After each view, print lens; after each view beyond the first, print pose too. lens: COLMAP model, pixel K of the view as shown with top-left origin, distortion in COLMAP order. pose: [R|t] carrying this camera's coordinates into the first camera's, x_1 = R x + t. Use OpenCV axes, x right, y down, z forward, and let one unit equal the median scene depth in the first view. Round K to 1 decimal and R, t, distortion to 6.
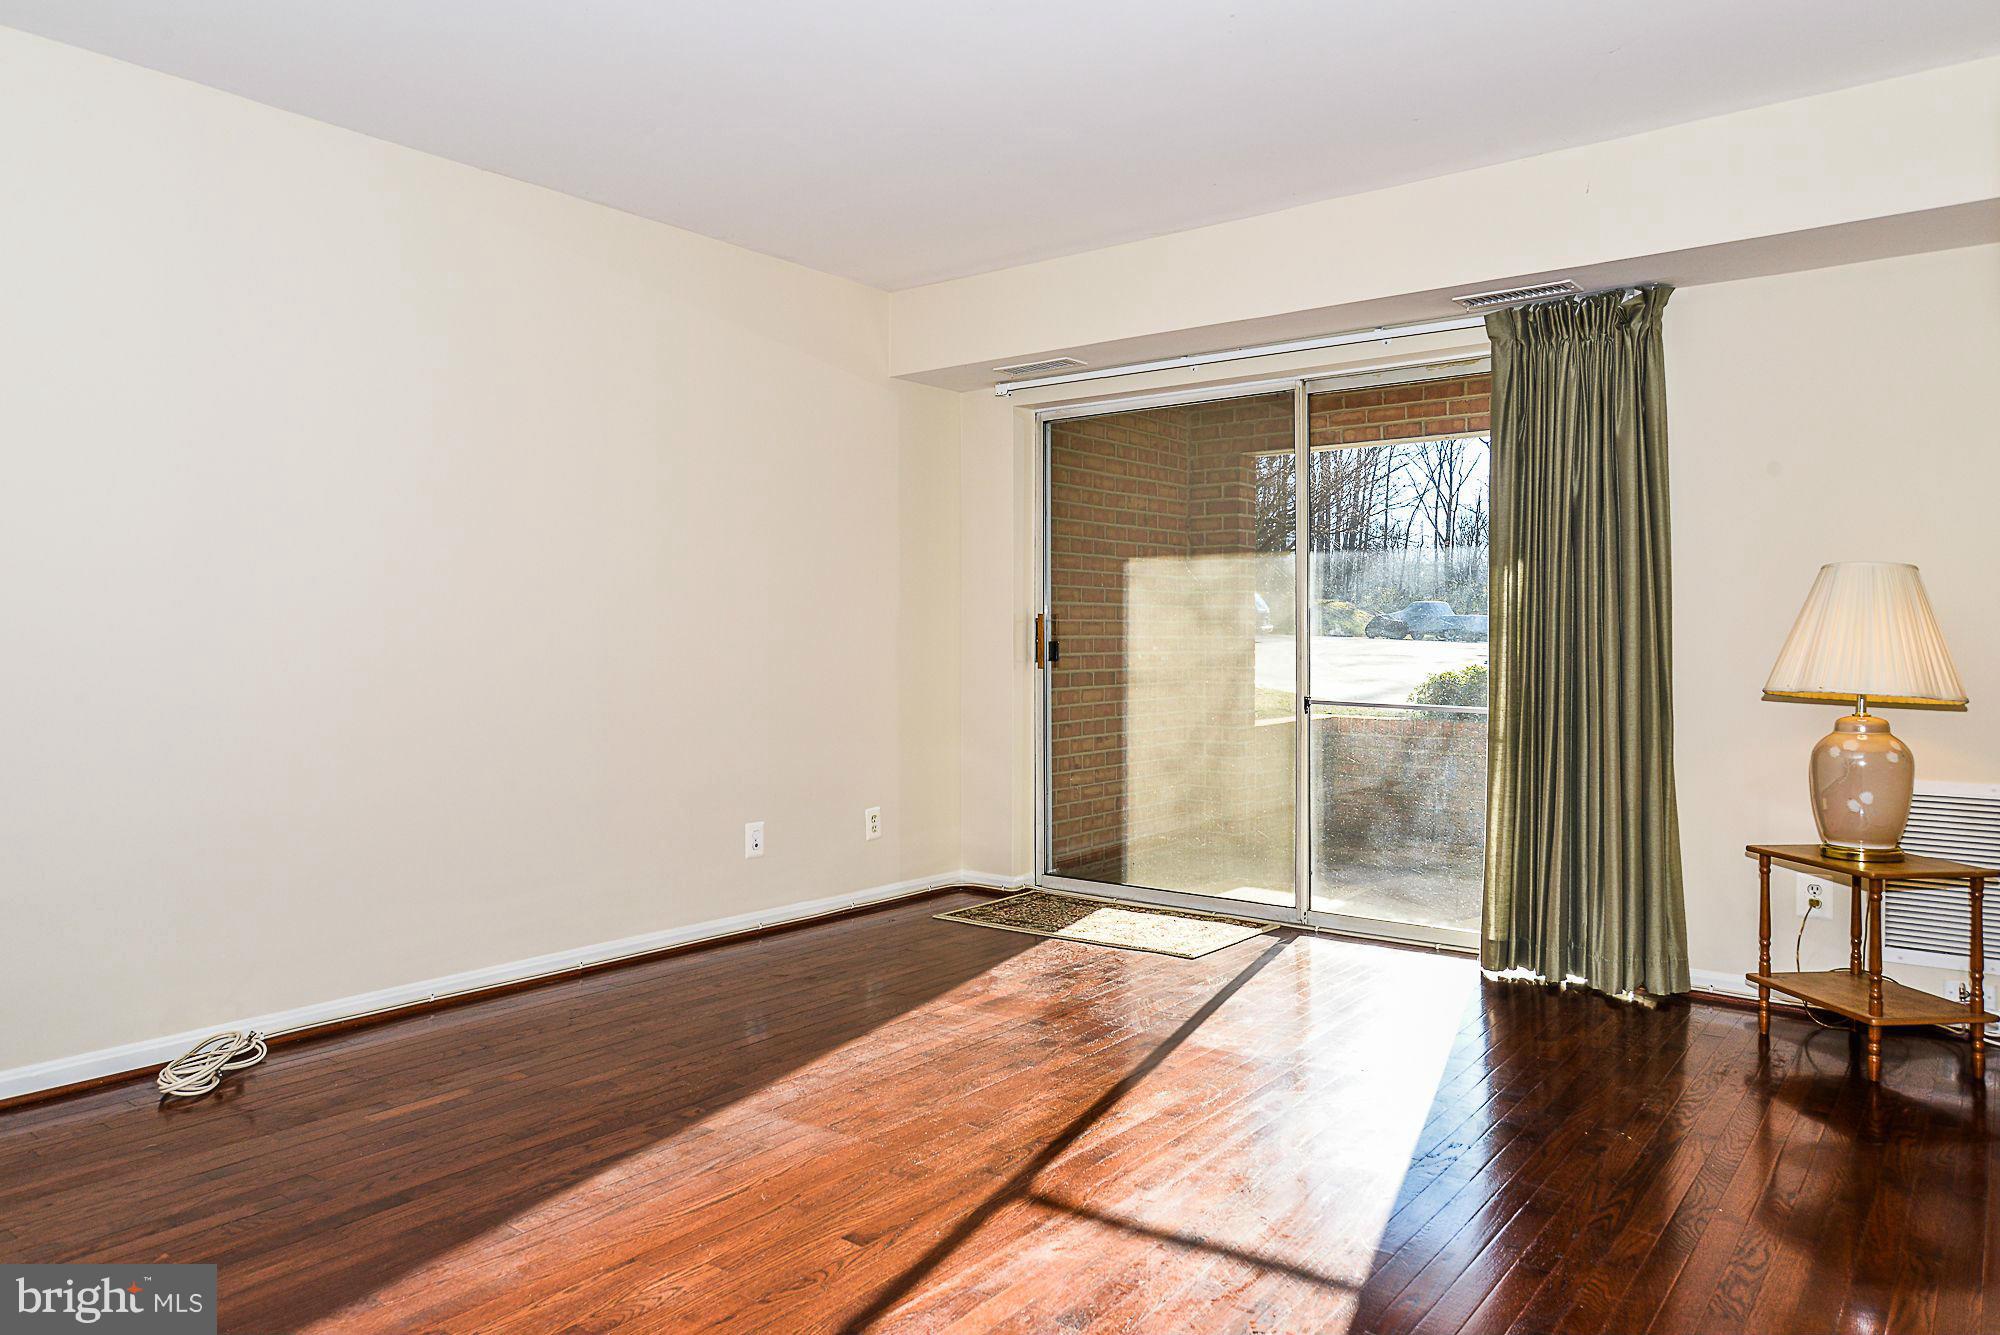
lens RADIAL K [[1329.8, 0, 997.9], [0, 1329.8, 651.5], [0, 0, 1]] dist [-0.005079, -0.000645]
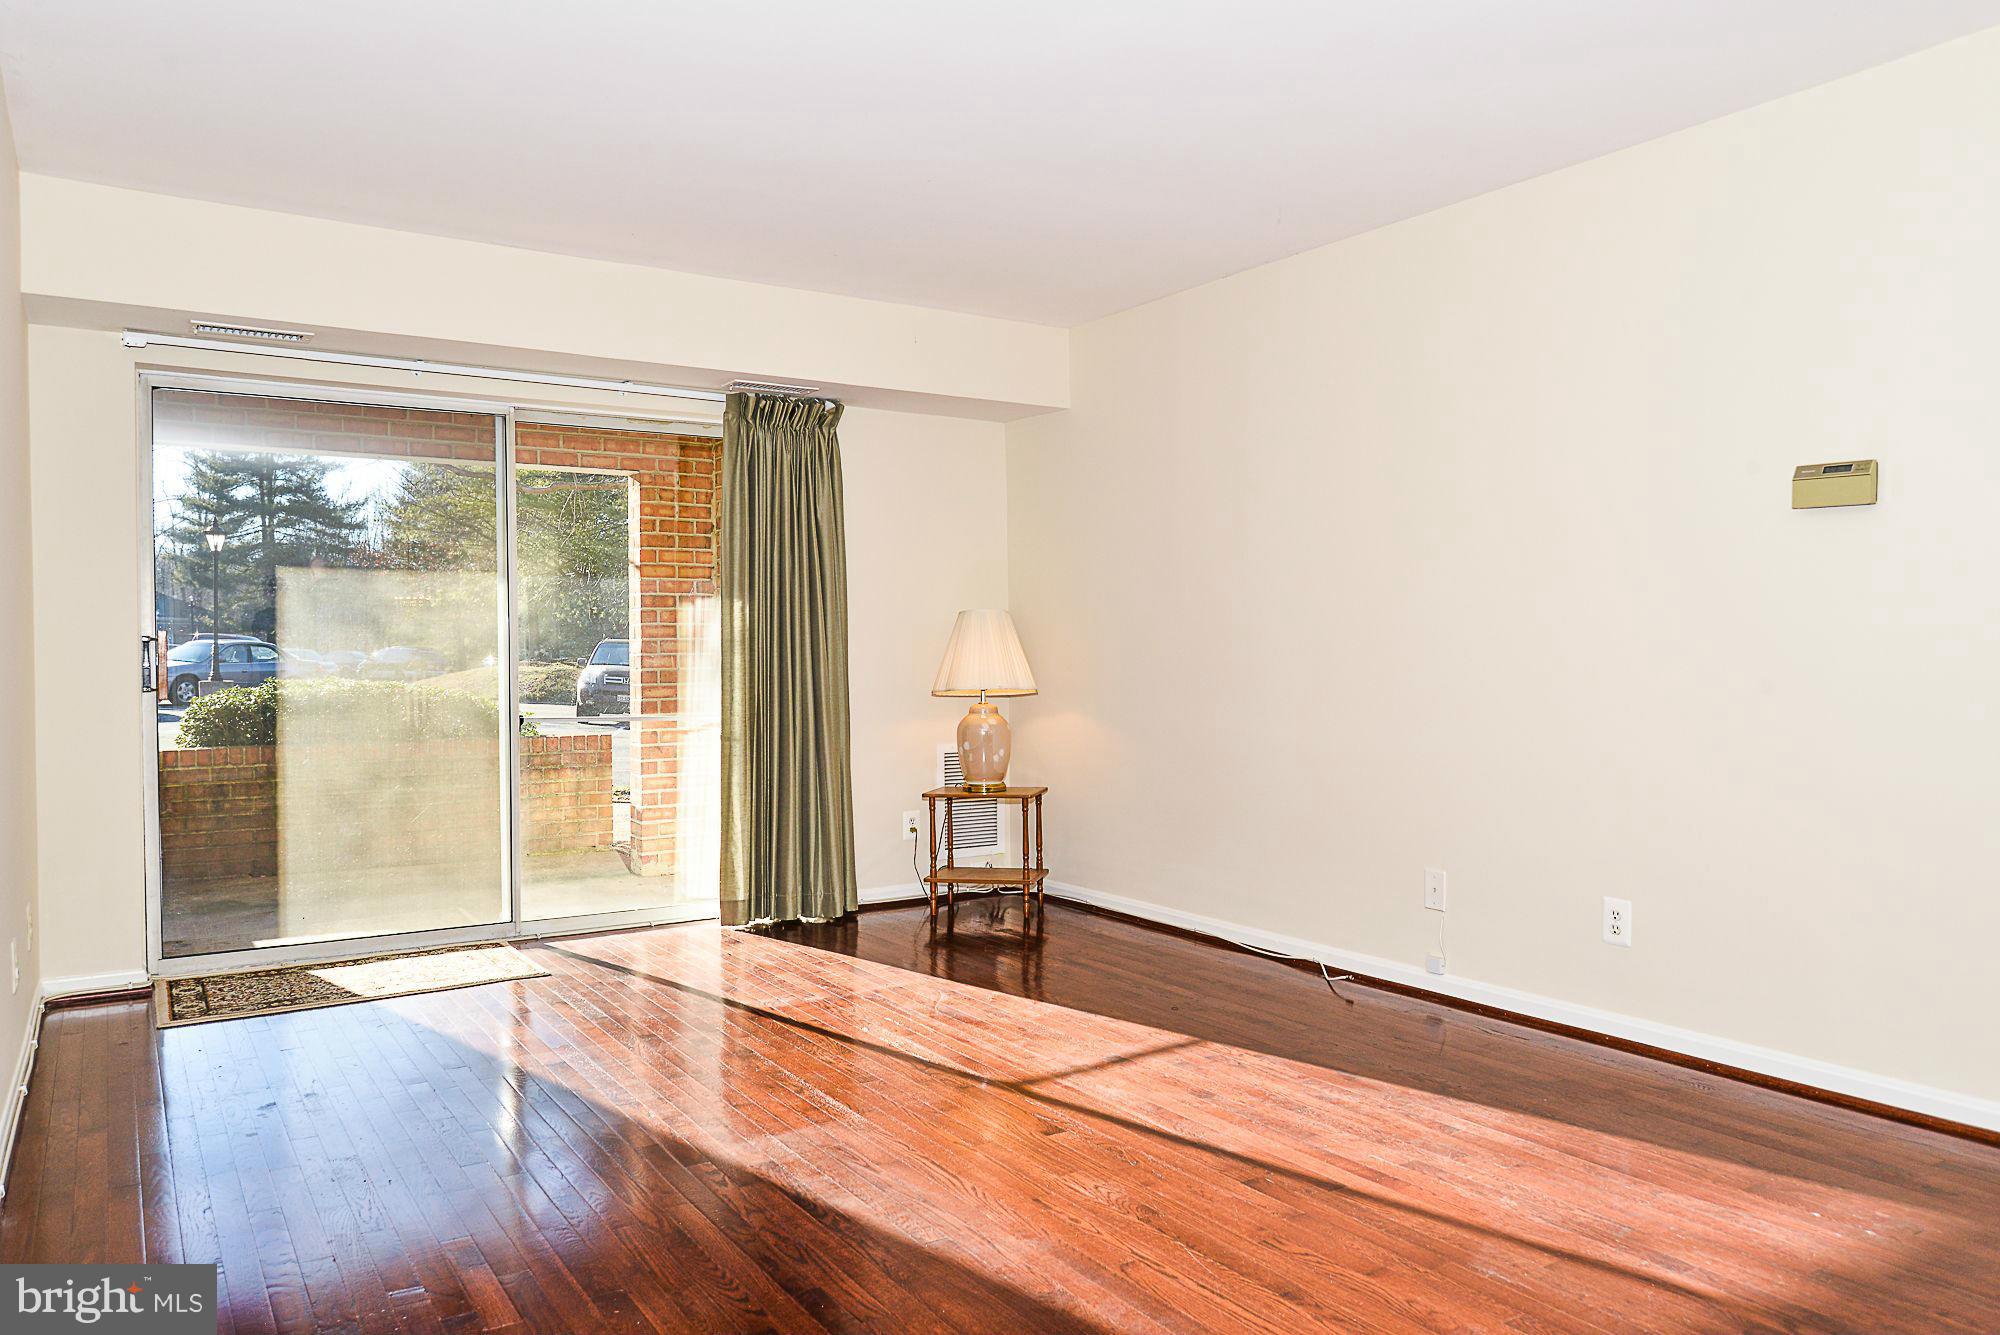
lens RADIAL K [[1406.7, 0, 979.4], [0, 1406.7, 675.1], [0, 0, 1]] dist [-0.015988, 0.008010]
pose [[0.327389, -0.015656, 0.944760, -0.987287], [0.016570, 0.999804, 0.010826, -0.004997], [-0.944744, 0.012111, 0.327585, 0.445451]]
